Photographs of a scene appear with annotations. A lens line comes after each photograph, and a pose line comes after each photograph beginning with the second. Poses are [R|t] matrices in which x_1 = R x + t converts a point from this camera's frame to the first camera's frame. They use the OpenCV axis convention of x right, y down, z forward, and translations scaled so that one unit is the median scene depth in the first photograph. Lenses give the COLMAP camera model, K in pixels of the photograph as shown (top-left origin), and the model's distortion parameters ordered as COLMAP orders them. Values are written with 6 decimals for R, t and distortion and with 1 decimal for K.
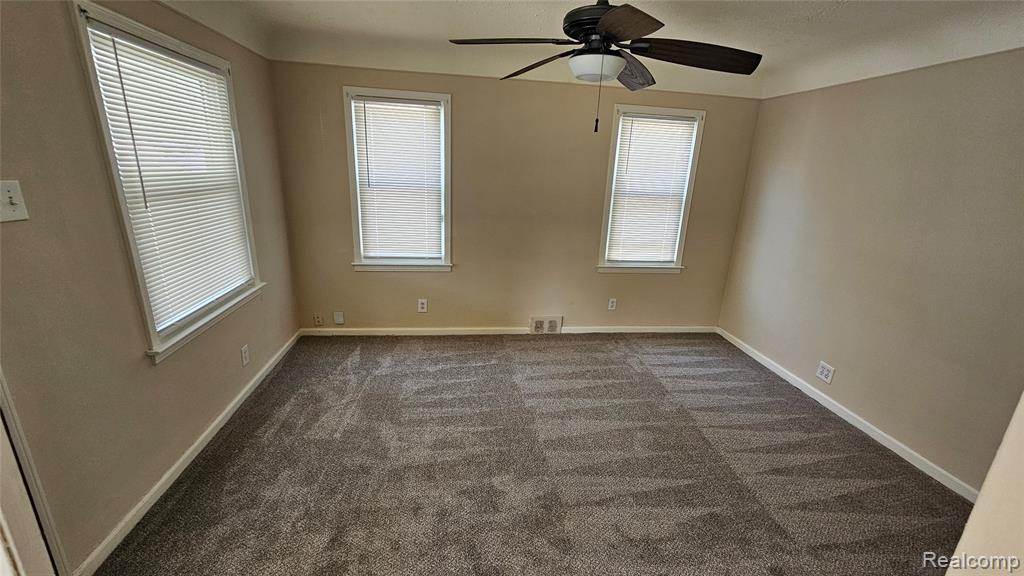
lens RADIAL K [[407.3, 0, 512.0], [0, 407.3, 288.0], [0, 0, 1]] dist [-0.000305, -0.000108]
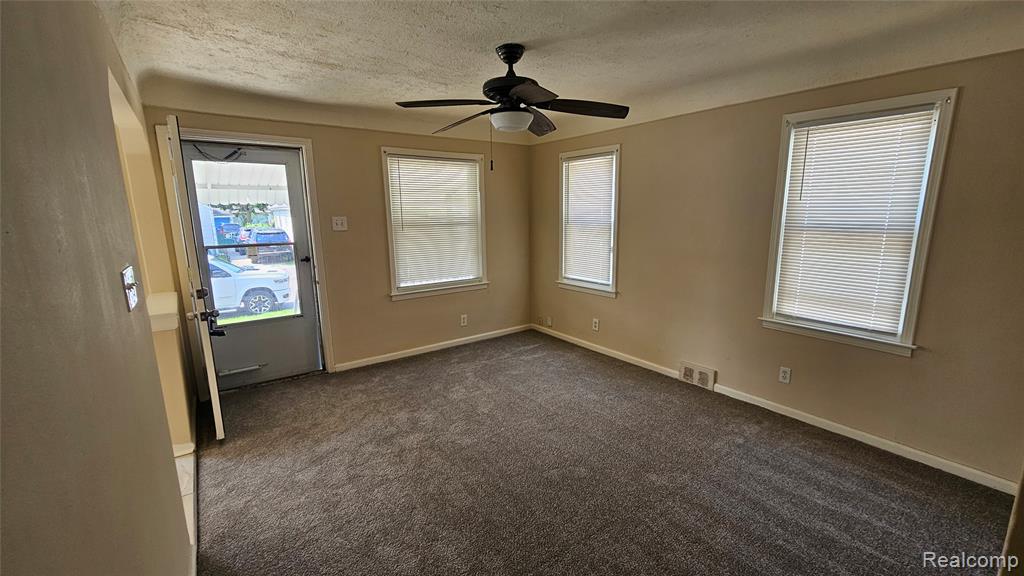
lens RADIAL K [[407.3, 0, 512.0], [0, 407.3, 288.0], [0, 0, 1]] dist [-0.000305, -0.000108]
pose [[0.505674, 0.115584, -0.854947, 0.651778], [-0.206473, 0.978400, 0.010151, -0.021036], [0.837653, 0.171390, 0.518616, 0.190910]]
